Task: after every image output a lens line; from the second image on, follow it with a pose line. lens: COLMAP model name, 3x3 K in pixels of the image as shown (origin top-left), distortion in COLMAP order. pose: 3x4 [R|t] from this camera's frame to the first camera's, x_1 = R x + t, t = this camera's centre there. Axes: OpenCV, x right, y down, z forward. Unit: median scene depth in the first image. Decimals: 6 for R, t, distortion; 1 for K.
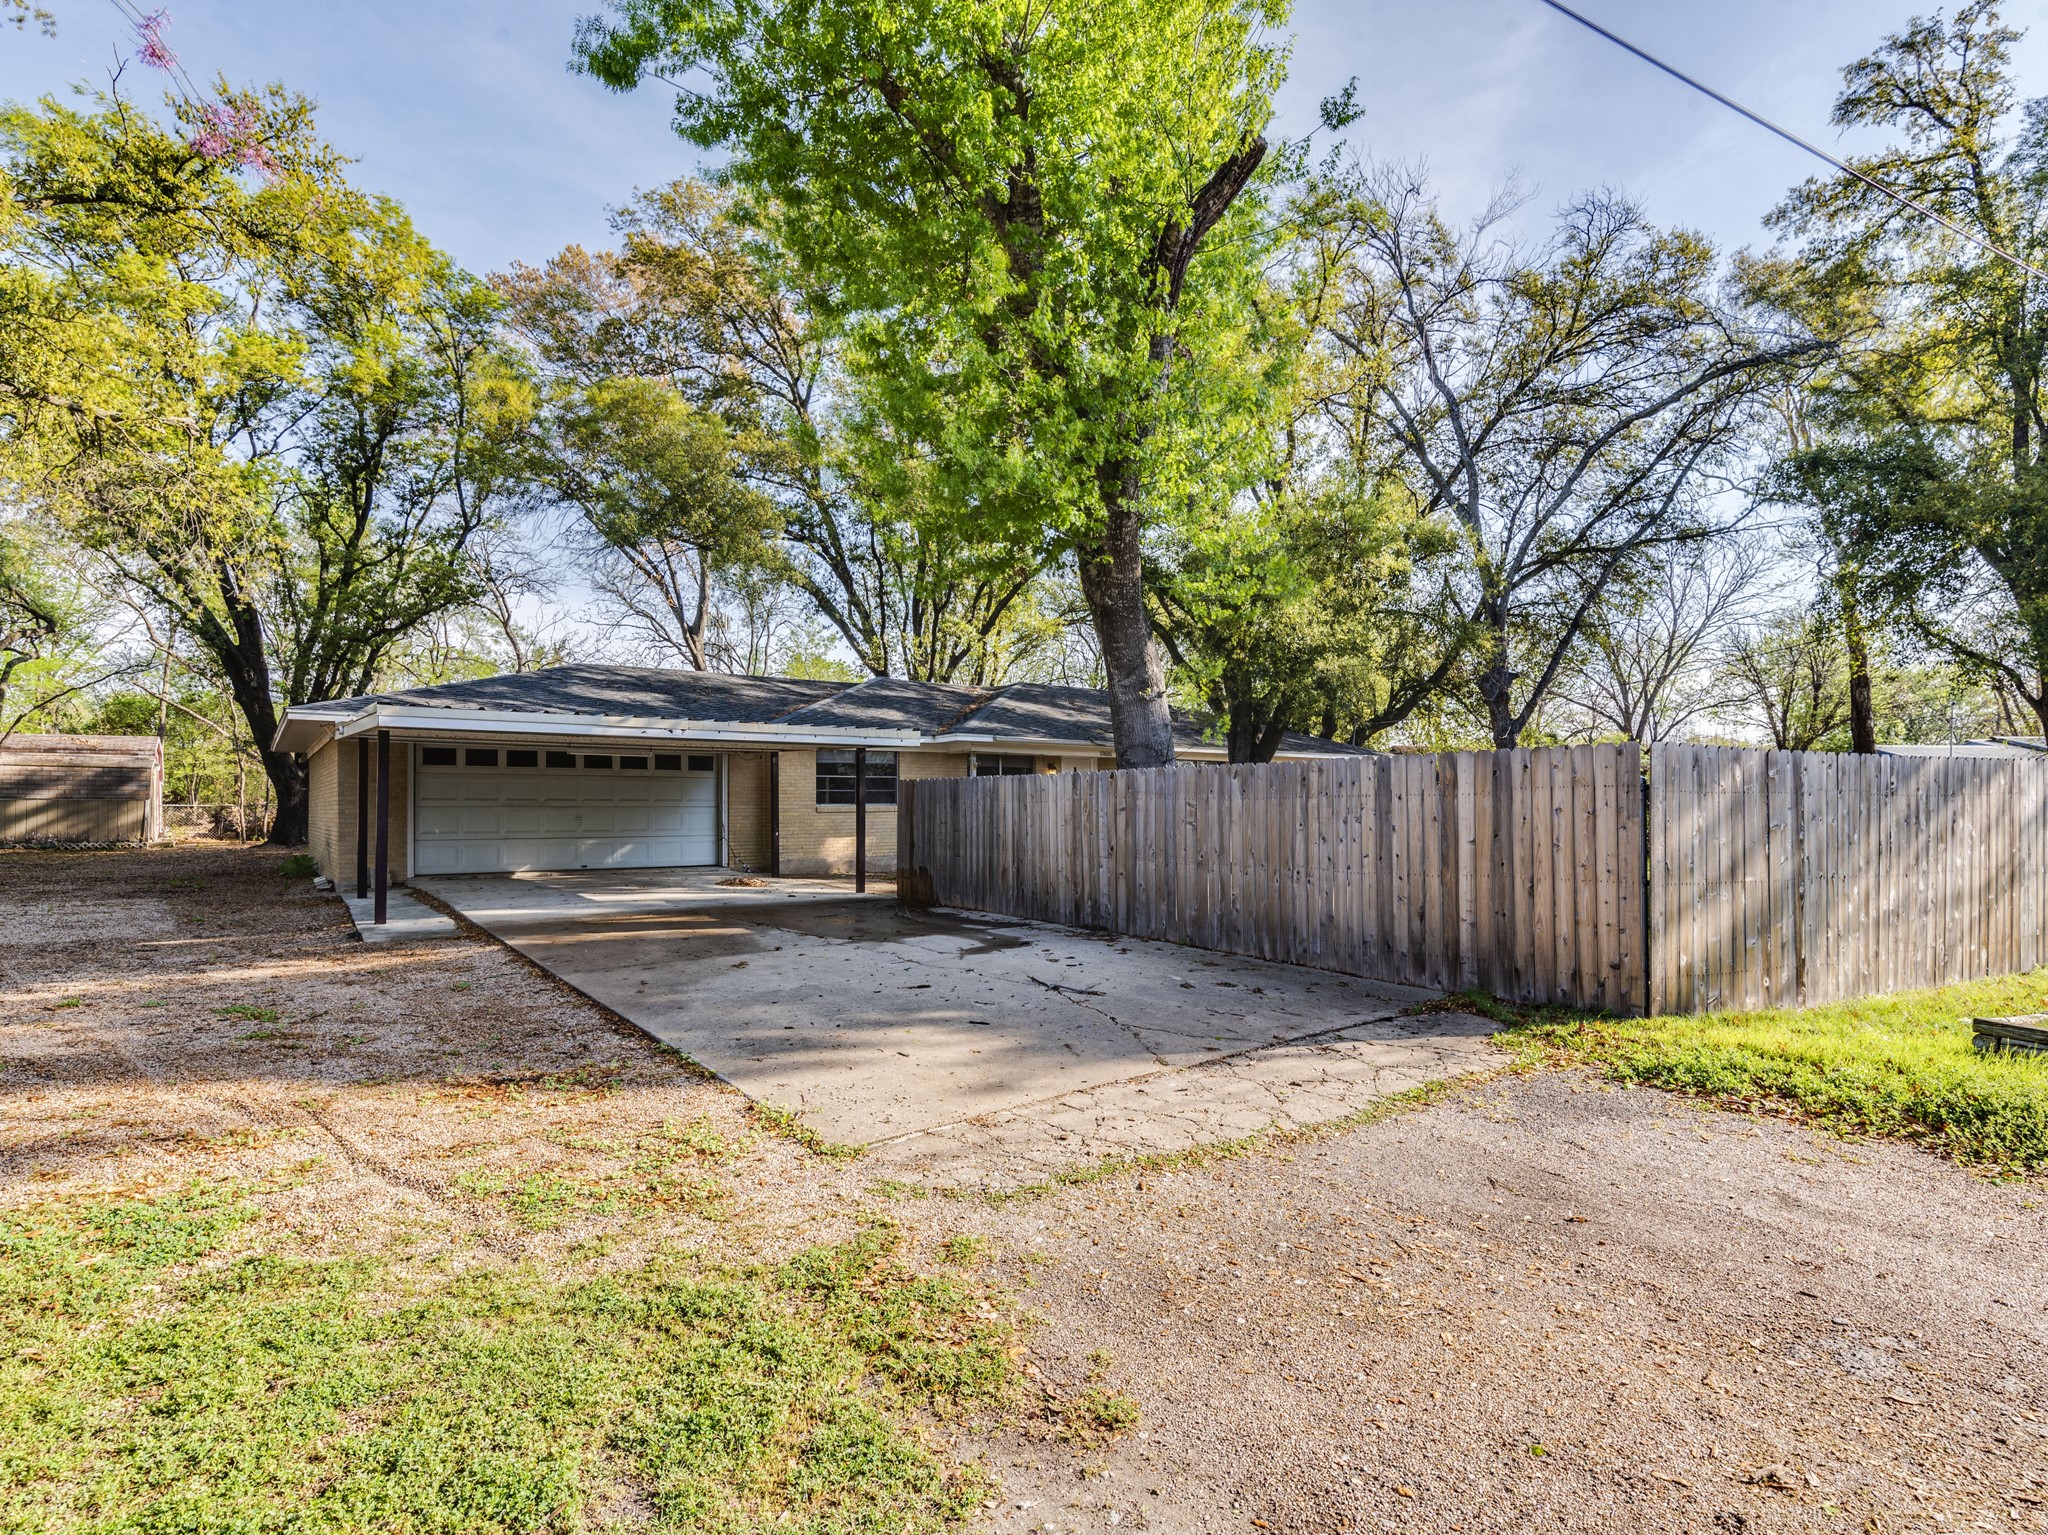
lens RADIAL K [[1012.1, 0, 1031.3], [0, 1012.1, 778.3], [0, 0, 1]] dist [0.000671, -0.000049]
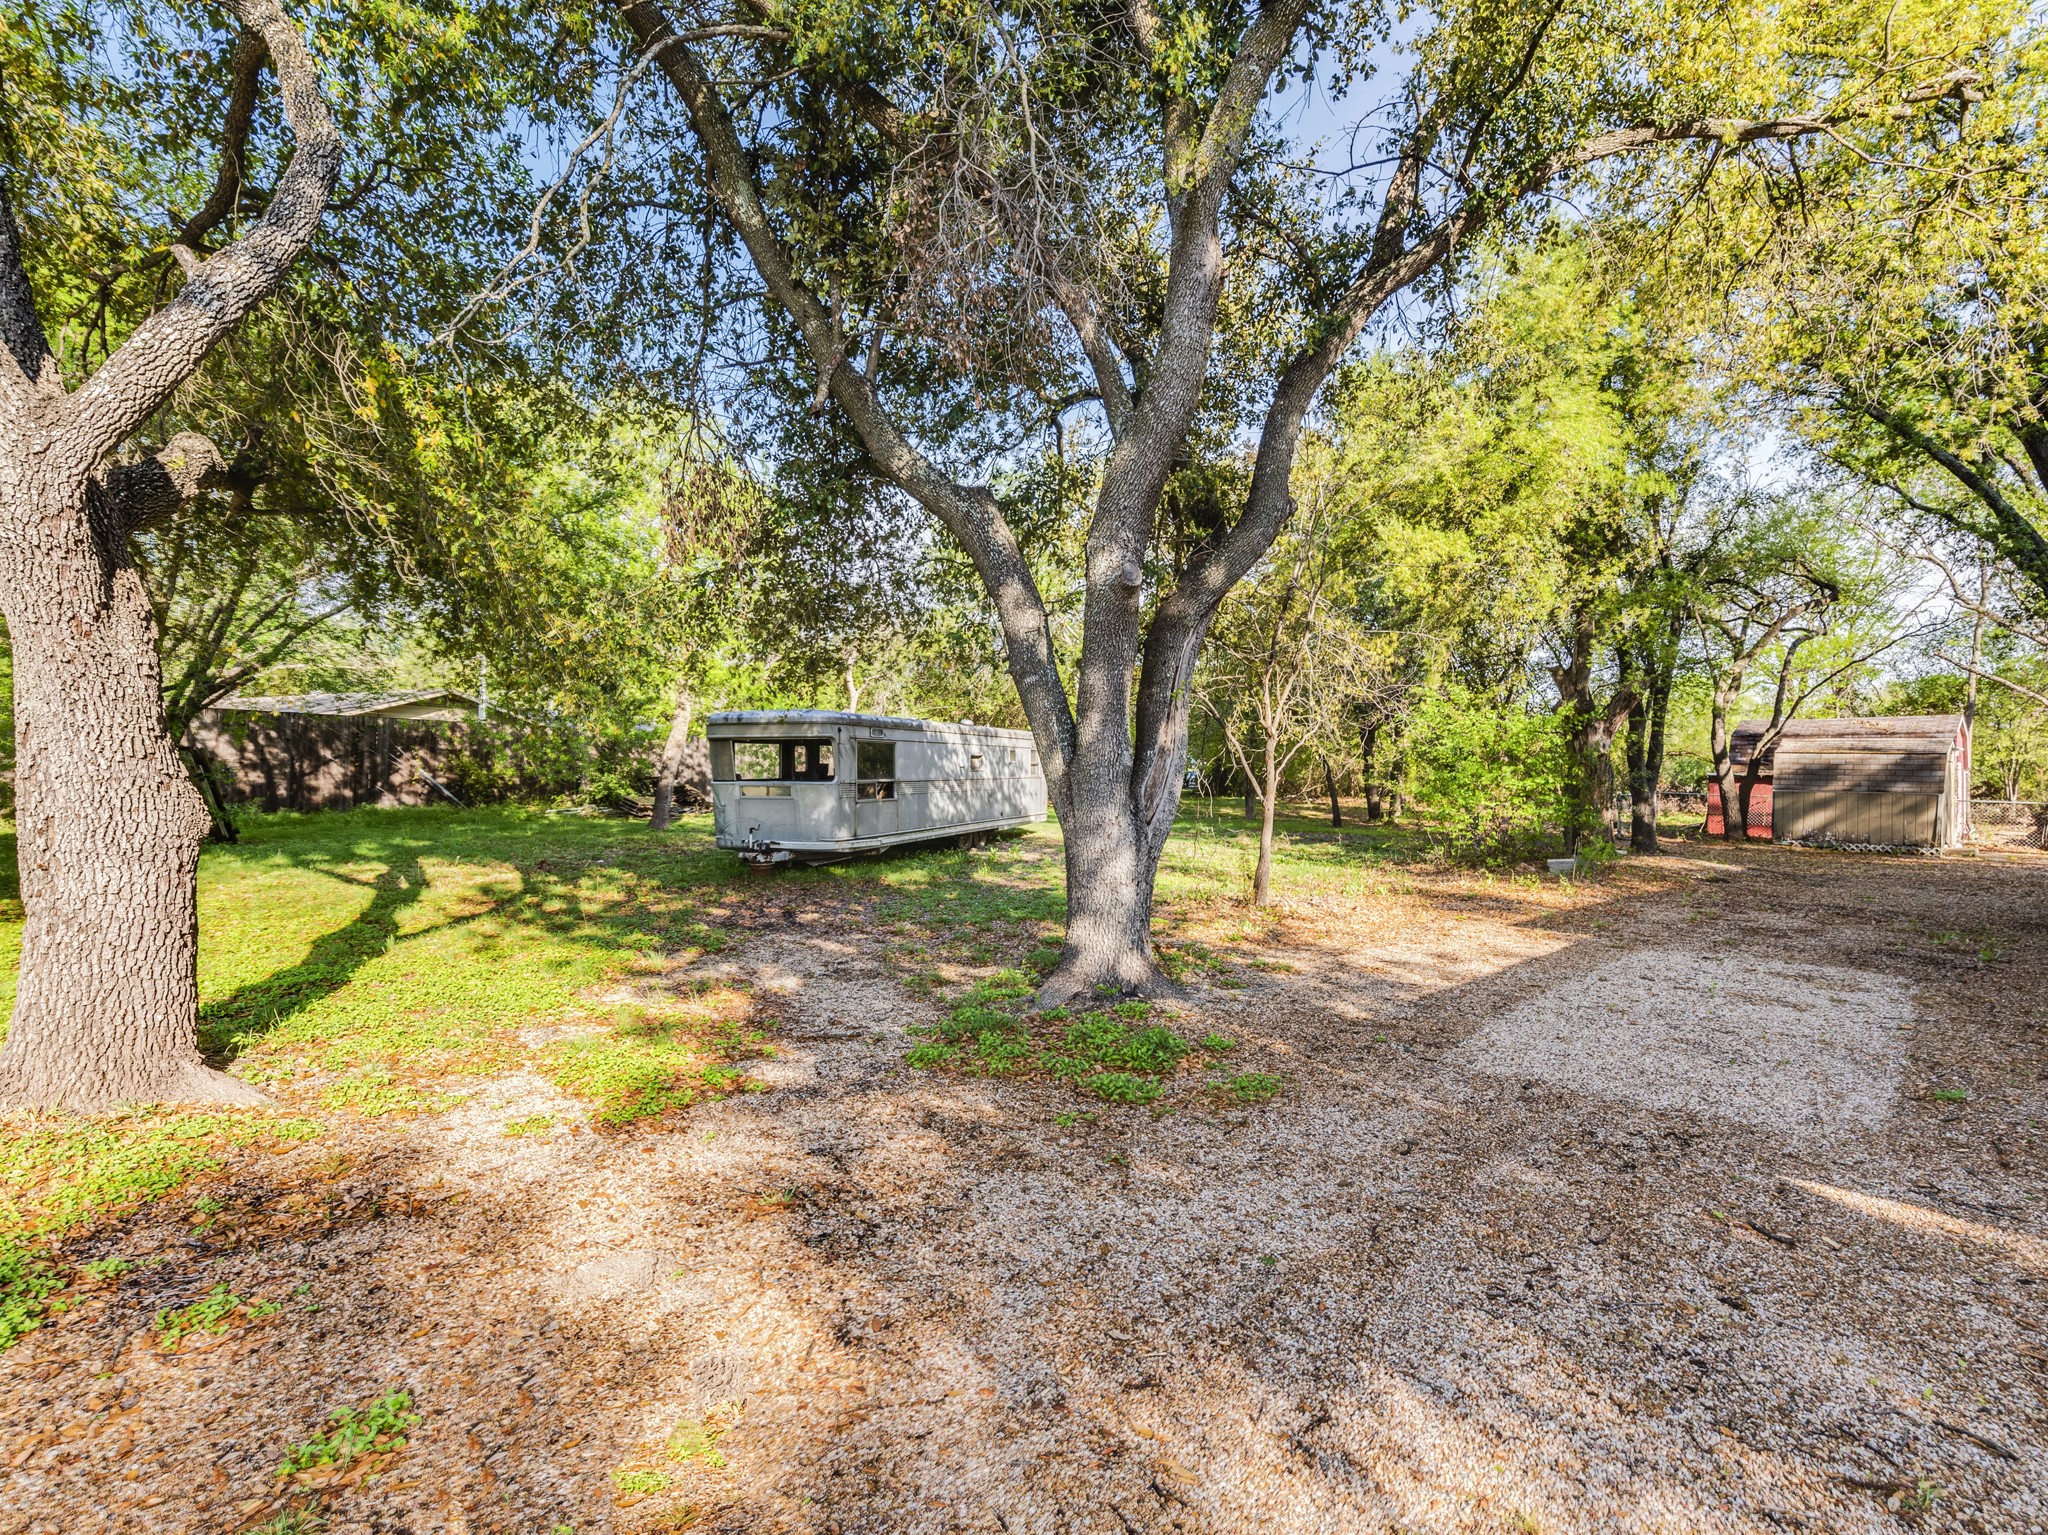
lens RADIAL K [[1012.1, 0, 1031.3], [0, 1012.1, 778.3], [0, 0, 1]] dist [0.000671, -0.000049]
pose [[0.104935, 0.010296, -0.994426, -0.195030], [0.002852, 0.999939, 0.010654, -0.001751], [0.994475, -0.003954, 0.104900, 0.253104]]
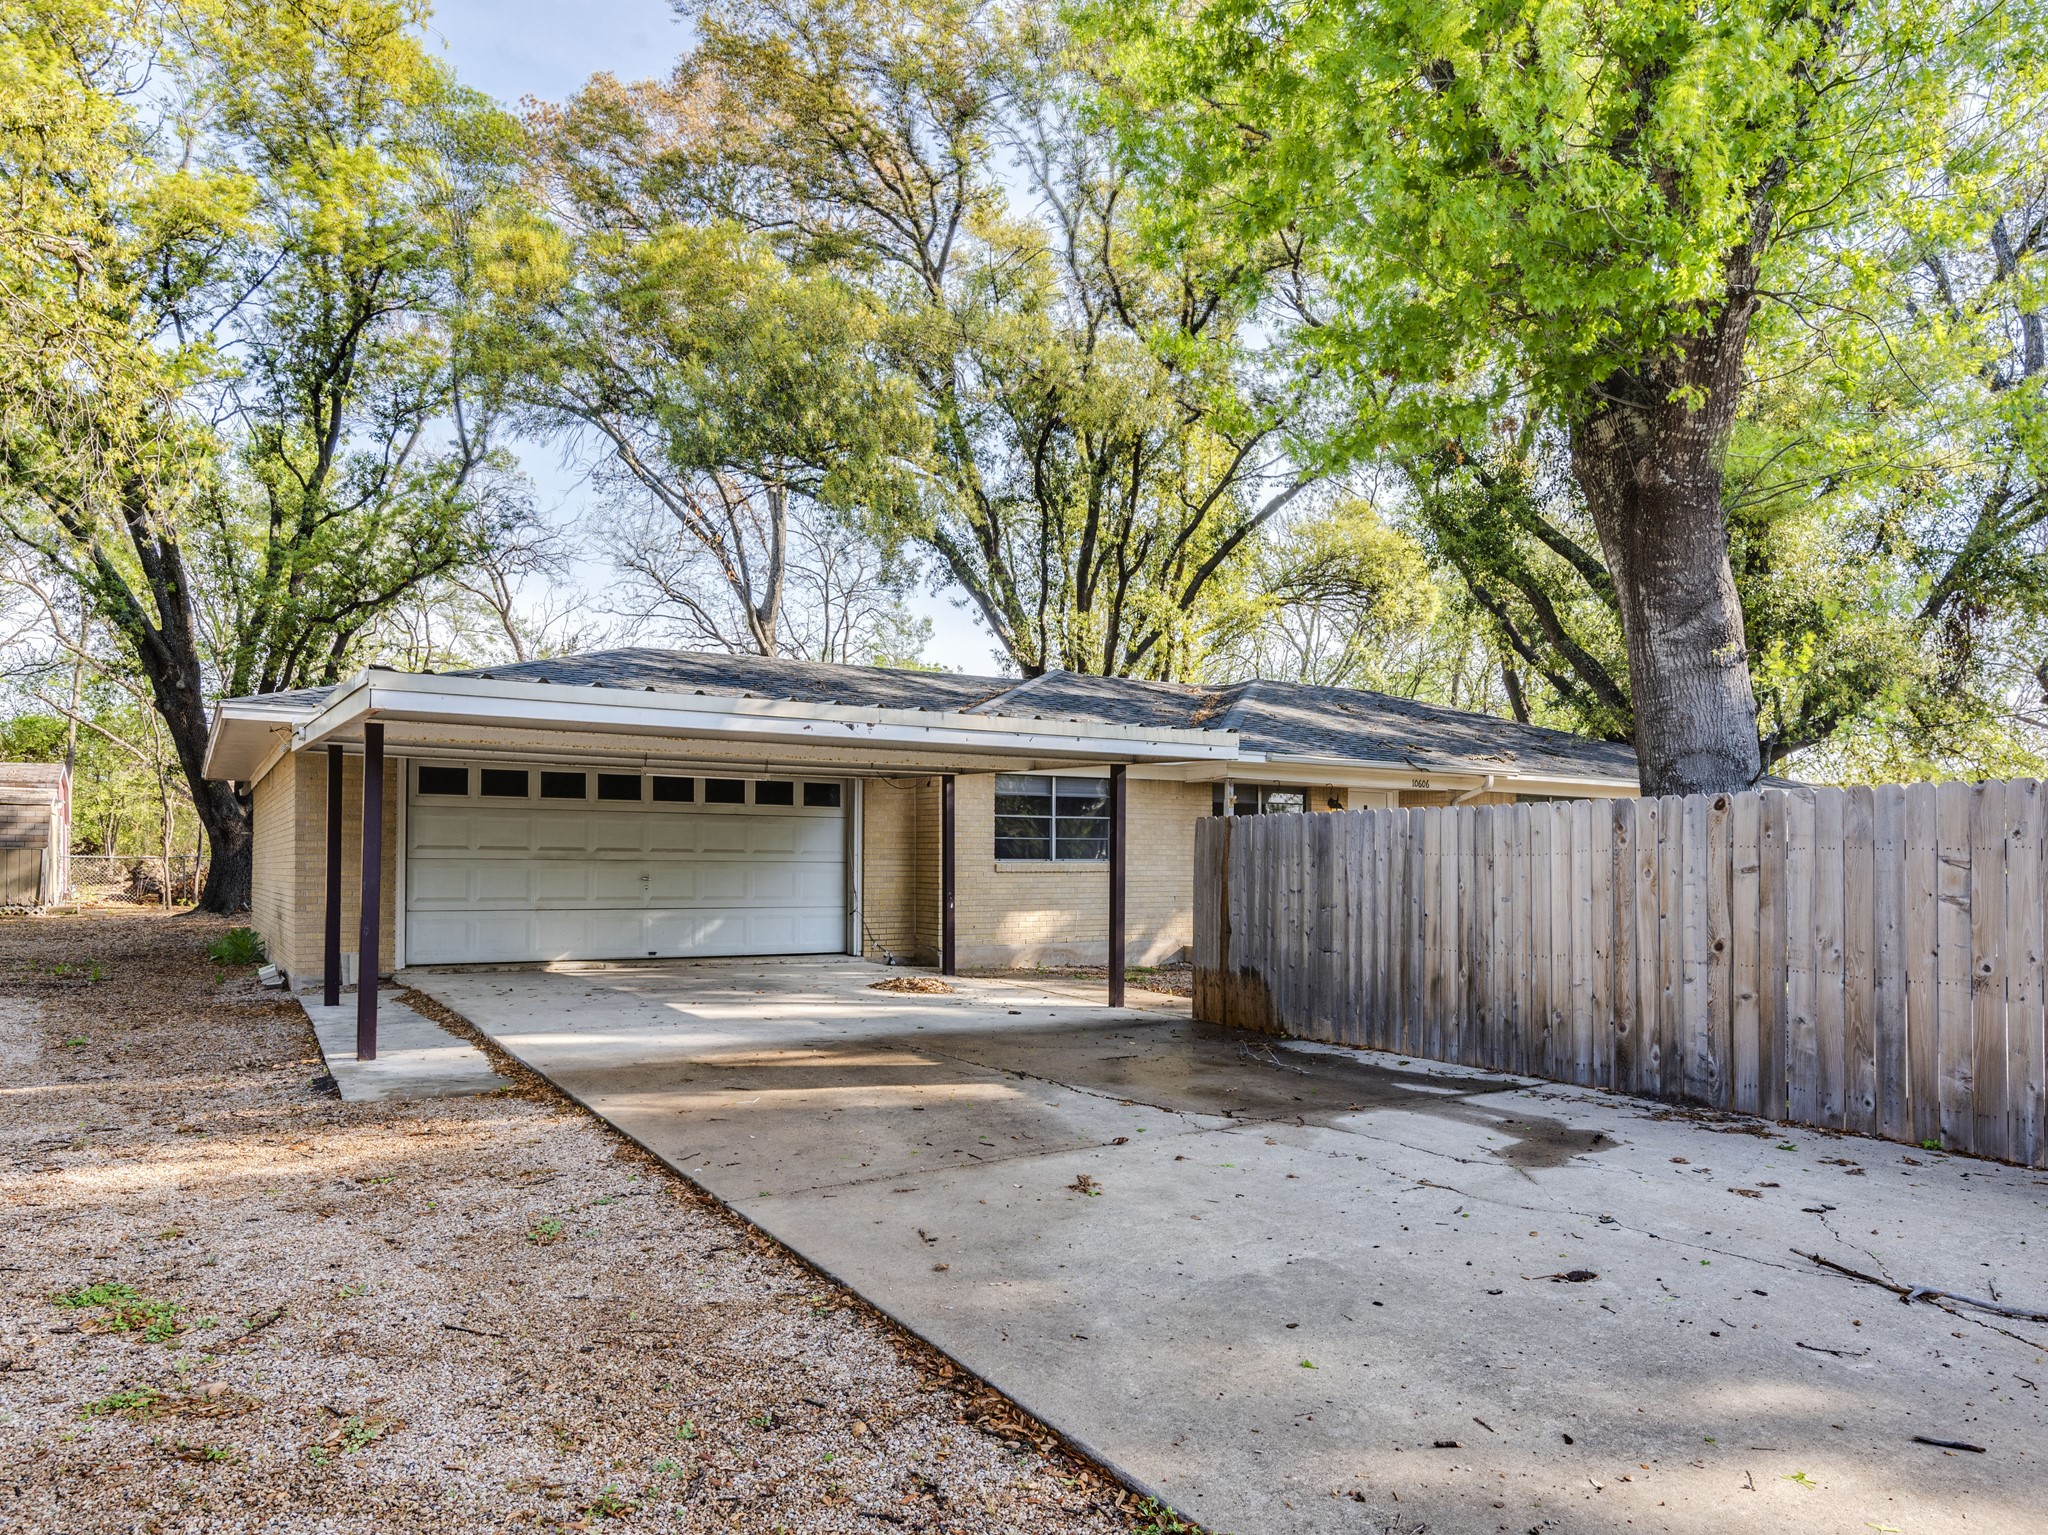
lens RADIAL K [[1355.6, 0, 1027.1], [0, 1355.6, 819.7], [0, 0, 1]] dist [0.003729, 0.001680]
pose [[0.994806, 0.003123, -0.101740, -0.081213], [-0.003750, 0.999975, -0.005976, 0.004349], [0.101719, 0.006327, 0.994793, 0.114506]]
